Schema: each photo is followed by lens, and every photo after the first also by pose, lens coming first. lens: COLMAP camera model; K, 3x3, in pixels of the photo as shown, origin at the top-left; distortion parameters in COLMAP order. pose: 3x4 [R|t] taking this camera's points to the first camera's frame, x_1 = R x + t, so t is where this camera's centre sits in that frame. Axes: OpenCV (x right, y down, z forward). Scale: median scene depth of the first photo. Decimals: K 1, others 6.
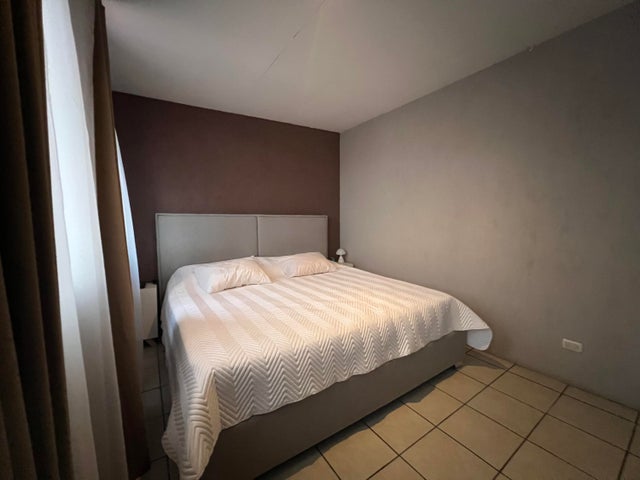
lens RADIAL K [[256.4, 0, 320.6], [0, 256.4, 243.0], [0, 0, 1]] dist [-0.000774, 0.000008]
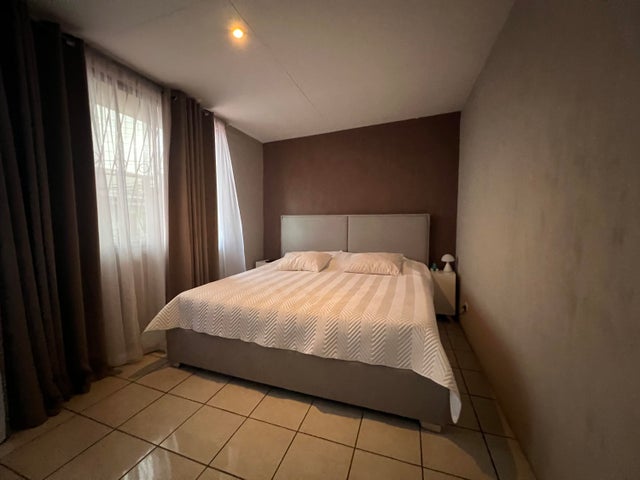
lens RADIAL K [[256.4, 0, 320.6], [0, 256.4, 243.0], [0, 0, 1]] dist [-0.000774, 0.000008]
pose [[0.605265, 0.065317, -0.793339, 0.676340], [-0.069804, 0.997144, 0.028841, -0.012658], [0.792957, 0.037921, 0.608096, 0.252768]]
